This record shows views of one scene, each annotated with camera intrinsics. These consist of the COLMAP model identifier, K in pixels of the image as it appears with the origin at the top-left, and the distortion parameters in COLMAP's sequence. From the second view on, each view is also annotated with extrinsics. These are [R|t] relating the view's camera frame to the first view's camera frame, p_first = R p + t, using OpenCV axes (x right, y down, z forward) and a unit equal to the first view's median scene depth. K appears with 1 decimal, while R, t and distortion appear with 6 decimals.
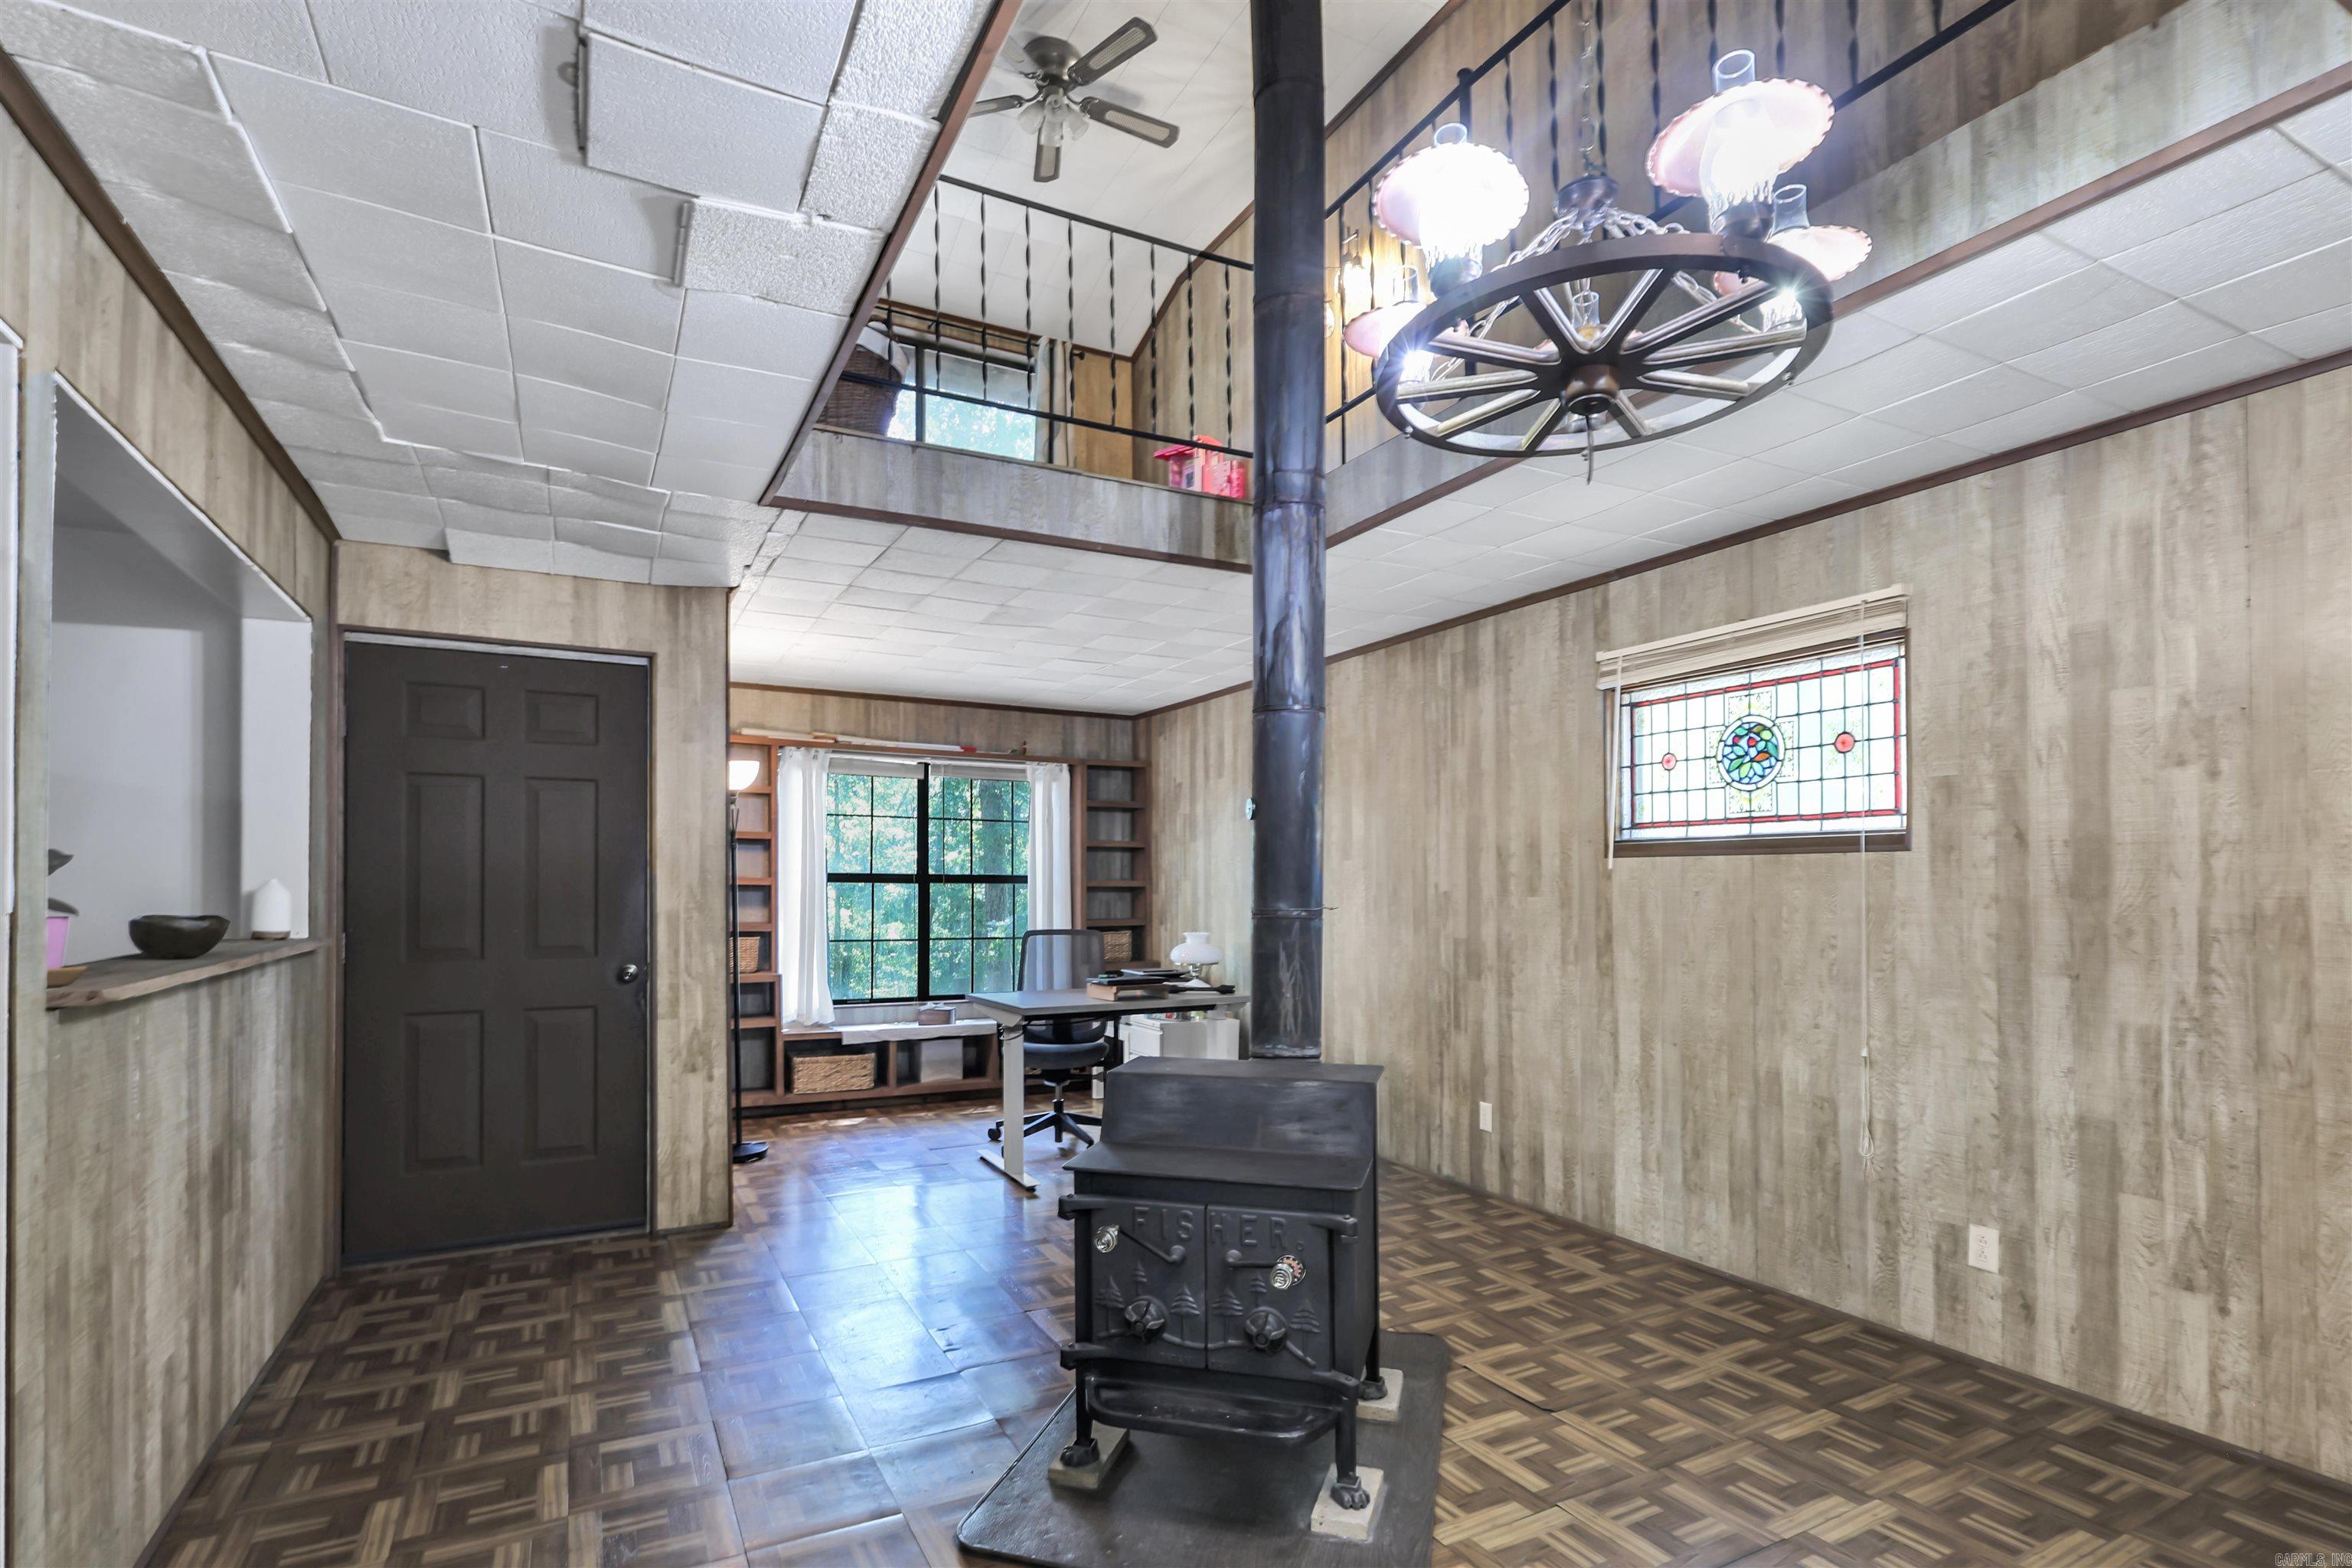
lens RADIAL K [[1148.0, 0, 1254.4], [0, 1148.0, 865.0], [0, 0, 1]] dist [0.002322, 0.000509]
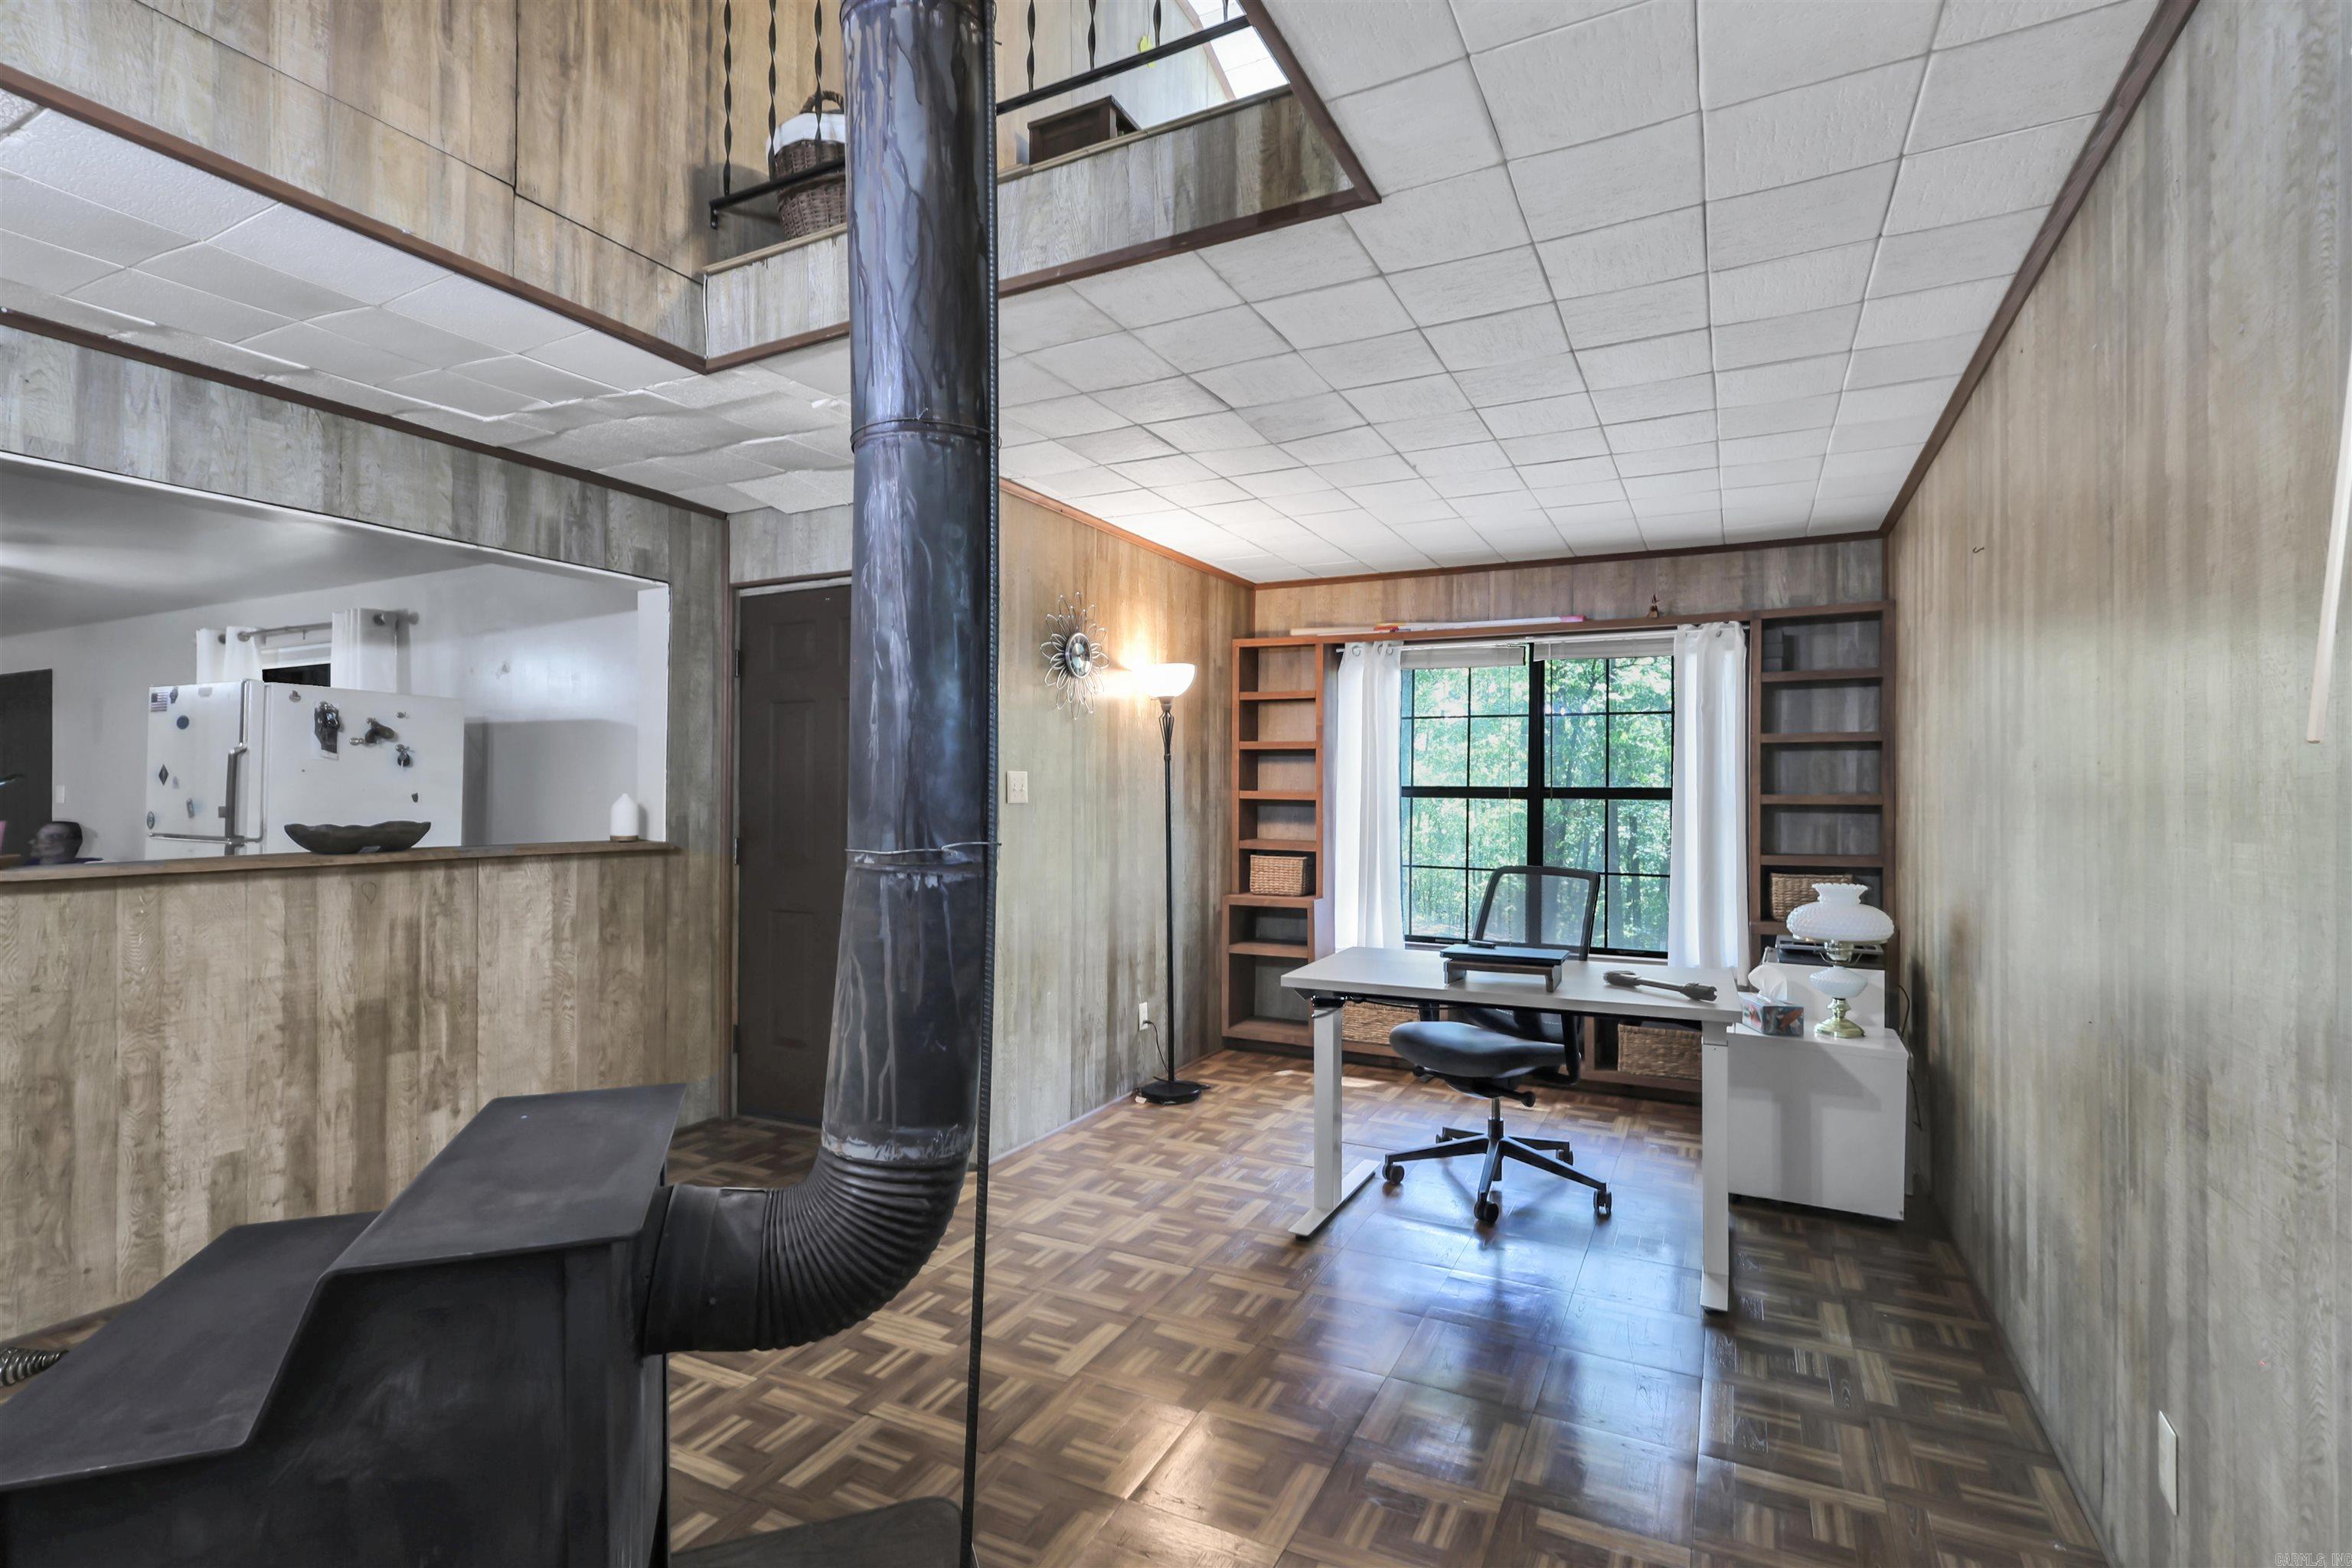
lens RADIAL K [[1124.9, 0, 1166.5], [0, 1124.9, 789.9], [0, 0, 1]] dist [0.004147, 0.001235]
pose [[0.540083, -0.004753, -0.841598, 0.449355], [0.012726, 0.999916, 0.002519, 0.009777], [0.841516, -0.012071, 0.540098, 0.759578]]
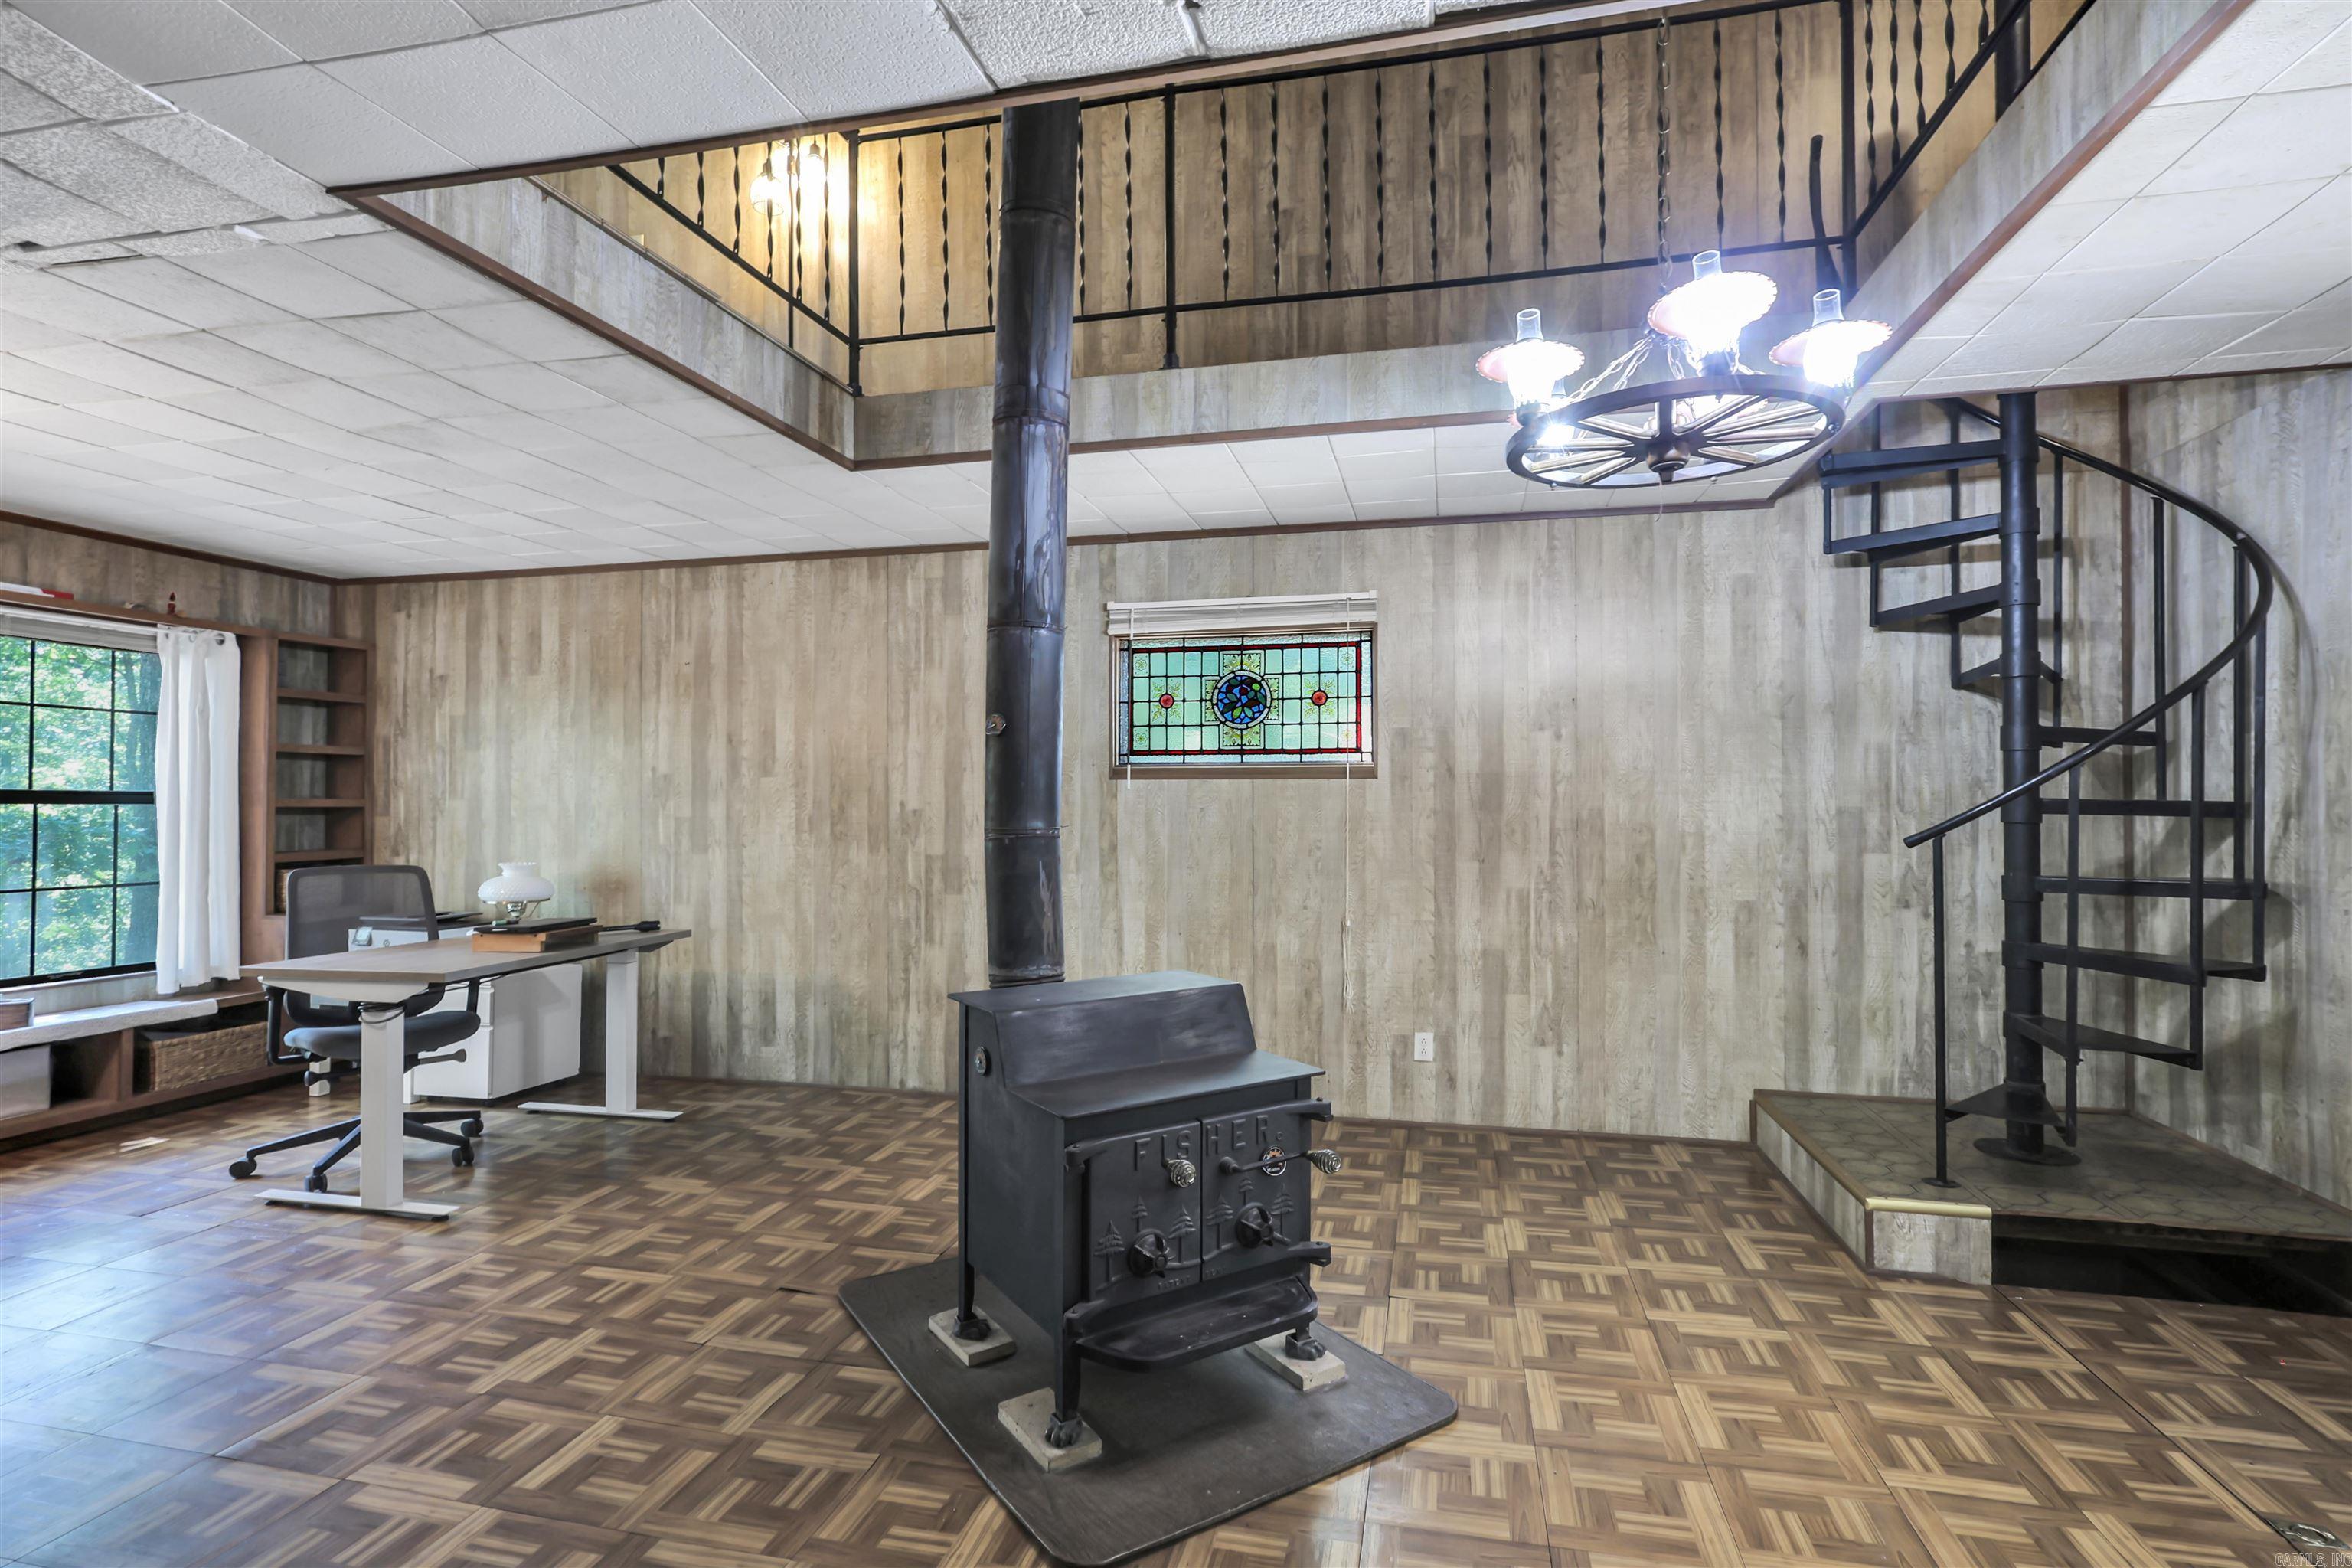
lens RADIAL K [[1054.0, 0, 1207.3], [0, 1054.0, 780.5], [0, 0, 1]] dist [-0.001911, -0.000218]
pose [[0.679959, 0.012570, 0.733142, -0.490127], [-0.010532, 0.999917, -0.007376, 0.001842], [-0.733174, -0.002706, 0.680036, 0.245007]]
